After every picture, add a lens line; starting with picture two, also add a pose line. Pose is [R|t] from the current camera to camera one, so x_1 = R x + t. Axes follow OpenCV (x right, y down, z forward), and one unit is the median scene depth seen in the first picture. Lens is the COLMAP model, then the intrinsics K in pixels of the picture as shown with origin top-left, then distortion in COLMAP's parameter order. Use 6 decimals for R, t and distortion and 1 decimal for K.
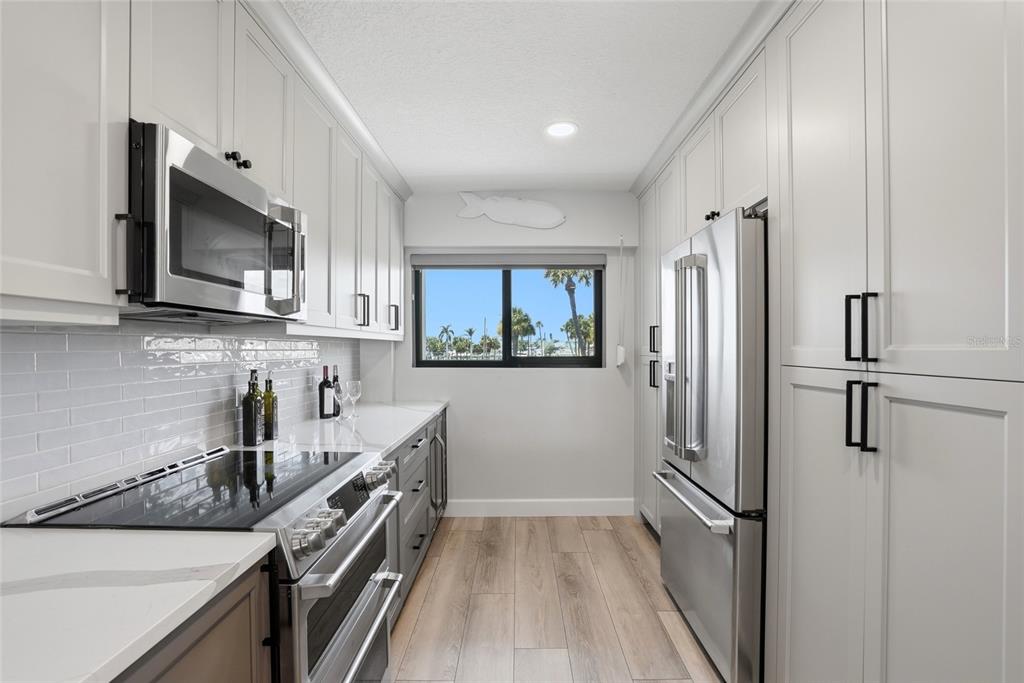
lens RADIAL K [[484.4, 0, 516.1], [0, 484.4, 346.9], [0, 0, 1]] dist [-0.050017, 0.019809]
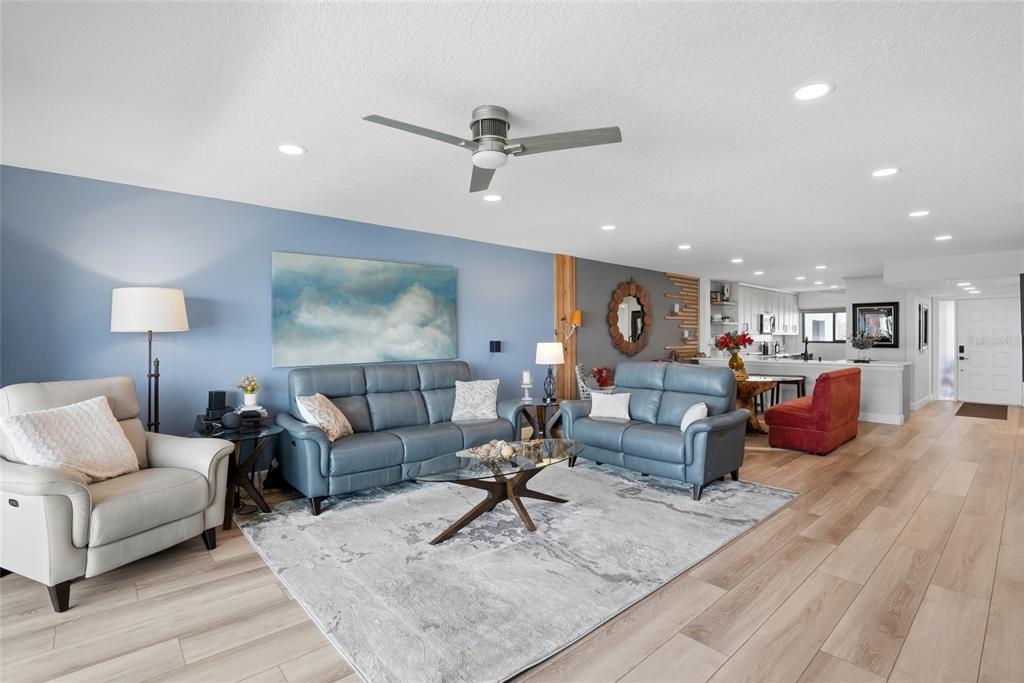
lens RADIAL K [[484.4, 0, 516.1], [0, 484.4, 346.9], [0, 0, 1]] dist [-0.050017, 0.019809]
pose [[0.677188, 0.015907, -0.735638, 1.207071], [-0.001269, 0.999790, 0.020451, 0.004635], [0.735809, -0.012916, 0.677066, -3.700772]]
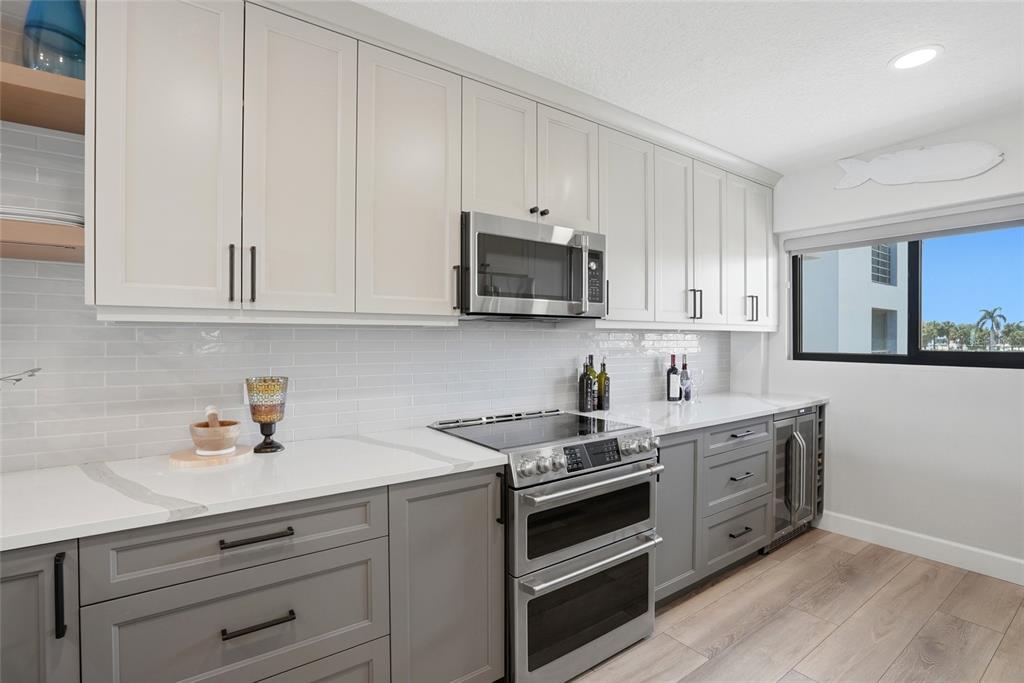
lens RADIAL K [[486.7, 0, 512.9], [0, 486.7, 336.1], [0, 0, 1]] dist [-0.048206, 0.013327]
pose [[0.587406, -0.000843, -0.809292, 0.303941], [-0.001439, 0.999997, -0.002086, -0.001382], [0.809291, 0.002390, 0.587403, 0.026623]]
